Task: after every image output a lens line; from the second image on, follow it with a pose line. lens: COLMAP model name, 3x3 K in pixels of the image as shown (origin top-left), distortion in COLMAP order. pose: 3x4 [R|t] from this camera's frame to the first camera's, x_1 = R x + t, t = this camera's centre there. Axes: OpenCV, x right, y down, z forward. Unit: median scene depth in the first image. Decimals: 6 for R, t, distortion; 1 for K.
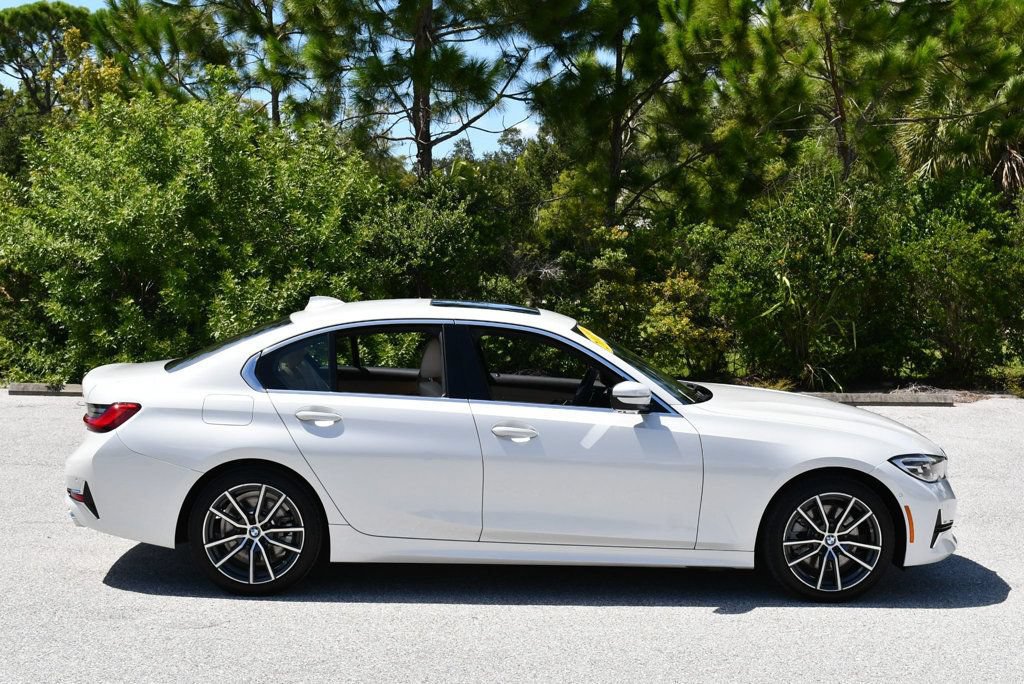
lens RADIAL K [[1500.2, 0, 513.3], [0, 1500.2, 343.2], [0, 0, 1]] dist [-0.045931, -0.077437]
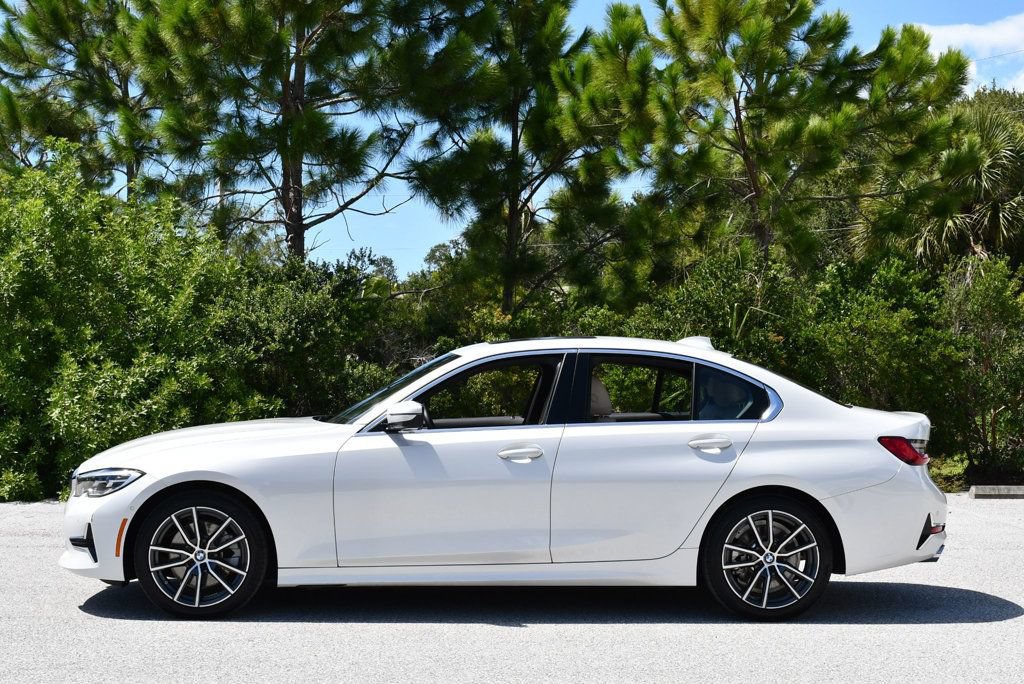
lens RADIAL K [[1773.5, 0, 512.5], [0, 1773.5, 343.3], [0, 0, 1]] dist [-0.046756, -0.073242]
pose [[0.999384, -0.006892, 0.034400, 0.042030], [0.009949, 0.995938, -0.089491, 0.040362], [-0.033643, 0.089778, 0.995393, -0.065541]]
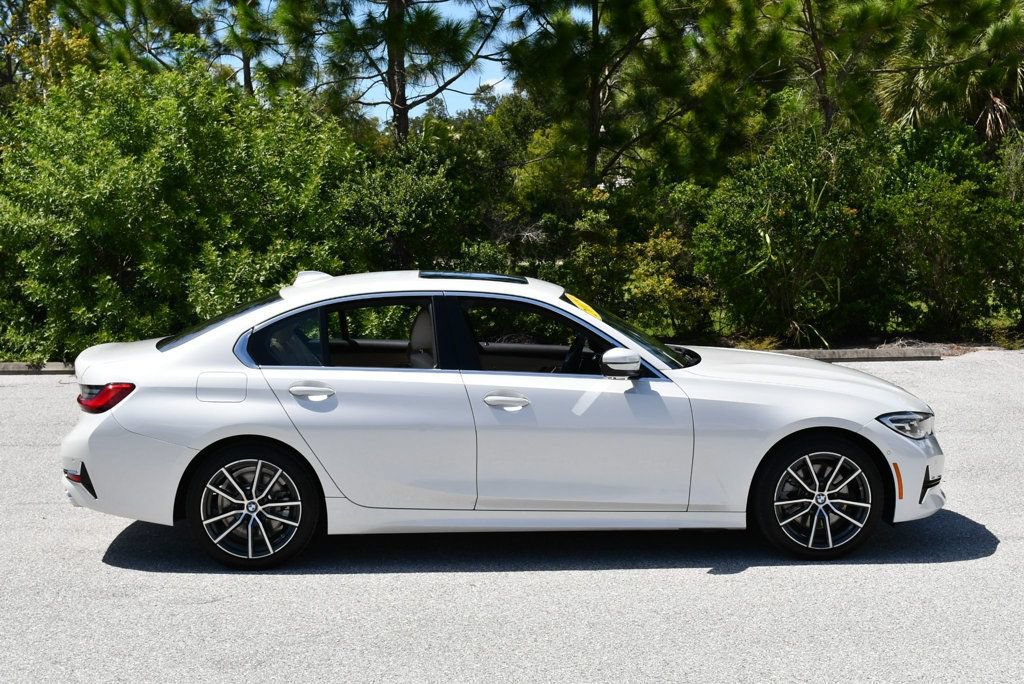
lens RADIAL K [[1530.4, 0, 512.1], [0, 1530.4, 343.6], [0, 0, 1]] dist [-0.042171, -0.065086]
pose [[0.999545, -0.027607, 0.012143, -0.002931], [0.027286, 0.999292, 0.025896, -0.002586], [-0.012849, -0.025553, 0.999591, -0.012727]]
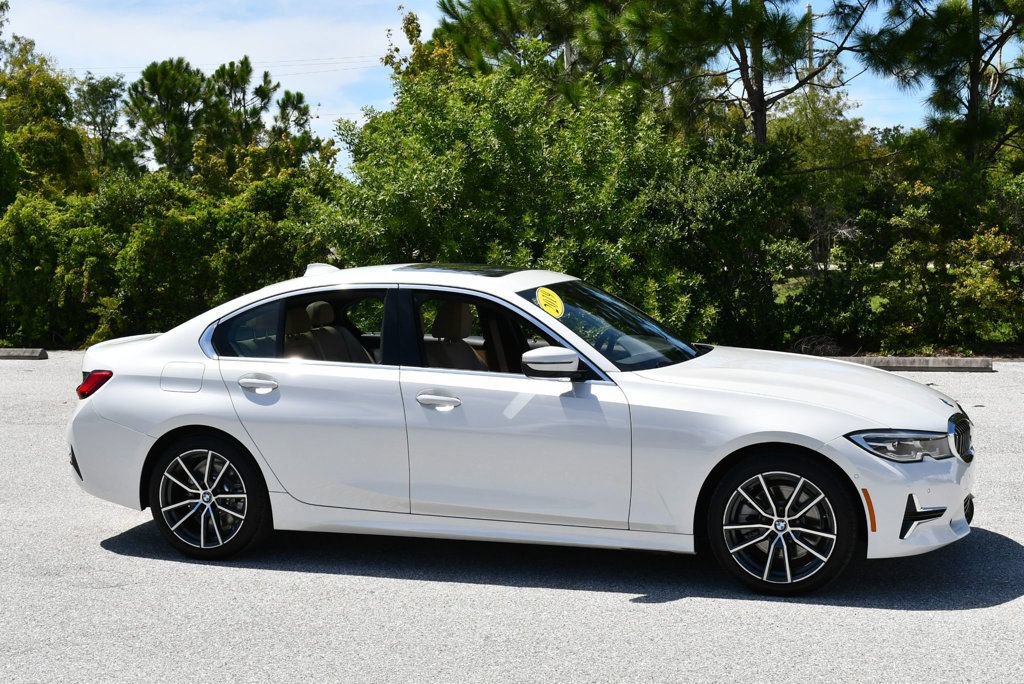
lens RADIAL K [[1484.9, 0, 517.3], [0, 1484.9, 346.3], [0, 0, 1]] dist [-0.053326, -0.011131]
pose [[0.937912, -0.006833, -0.346807, 0.159202], [0.014583, 0.999699, 0.019741, 0.002958], [0.346568, -0.023573, 0.937729, 0.056547]]
